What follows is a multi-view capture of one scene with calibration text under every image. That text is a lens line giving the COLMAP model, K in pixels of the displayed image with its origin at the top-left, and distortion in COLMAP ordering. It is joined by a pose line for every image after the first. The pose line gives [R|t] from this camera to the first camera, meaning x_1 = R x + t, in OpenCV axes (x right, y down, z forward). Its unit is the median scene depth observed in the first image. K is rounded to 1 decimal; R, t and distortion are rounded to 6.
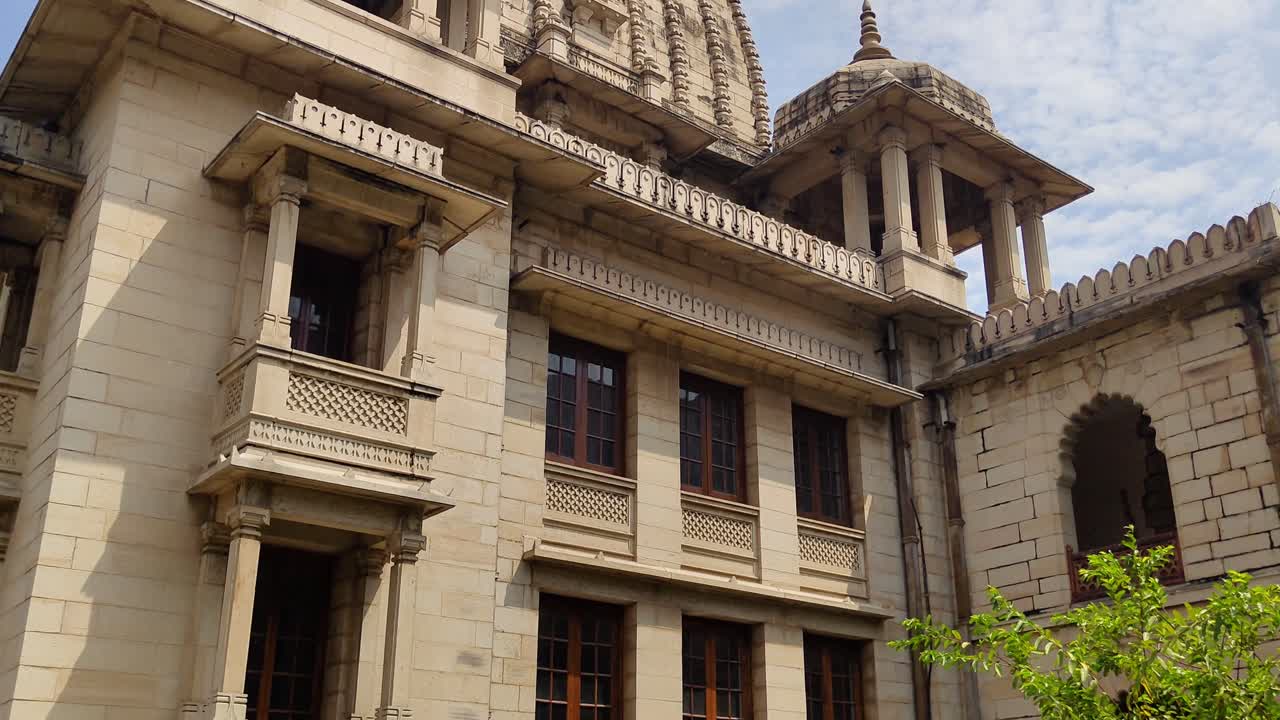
lens RADIAL K [[1251.4, 0, 641.4], [0, 1251.4, 361.2], [0, 0, 1]] dist [0.003725, 0.000000]
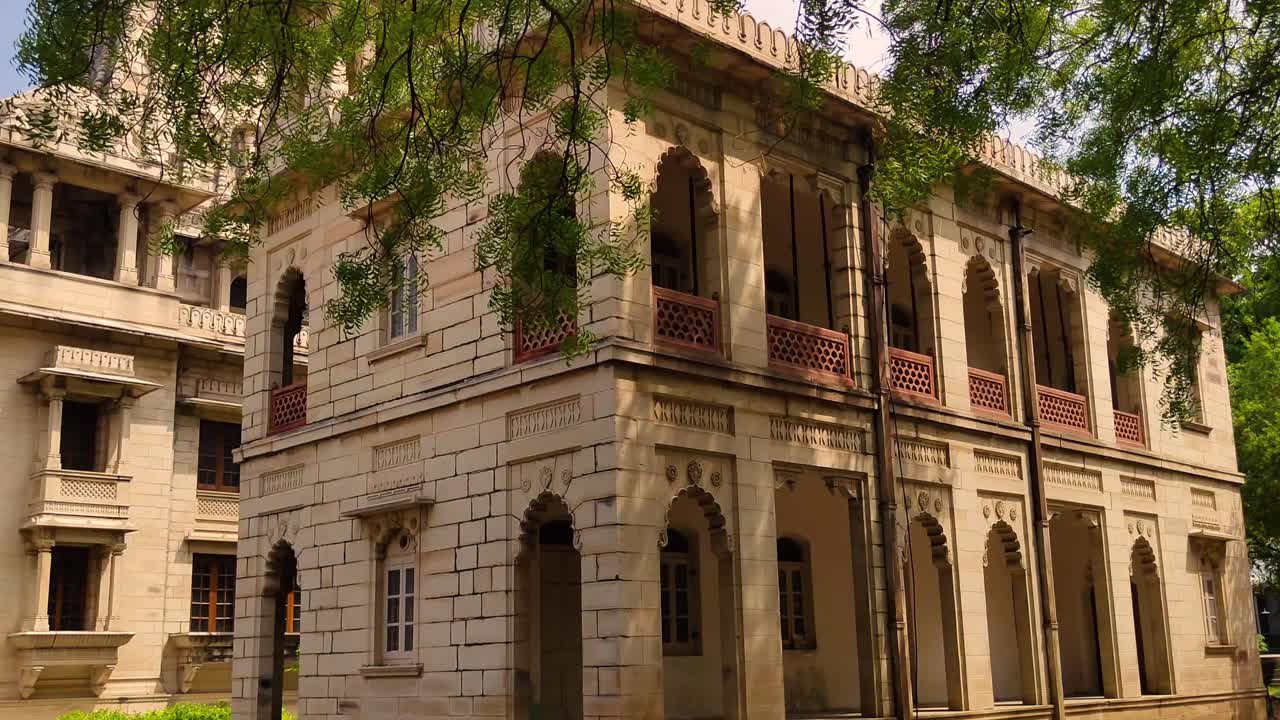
lens RADIAL K [[1315.0, 0, 639.5], [0, 1315.0, 362.3], [0, 0, 1]] dist [-0.009676, 0.000000]
pose [[0.994972, -0.002835, 0.100117, 0.507893], [-0.012327, 0.988534, 0.150491, -0.544171], [-0.099396, -0.150969, 0.983529, -1.373859]]
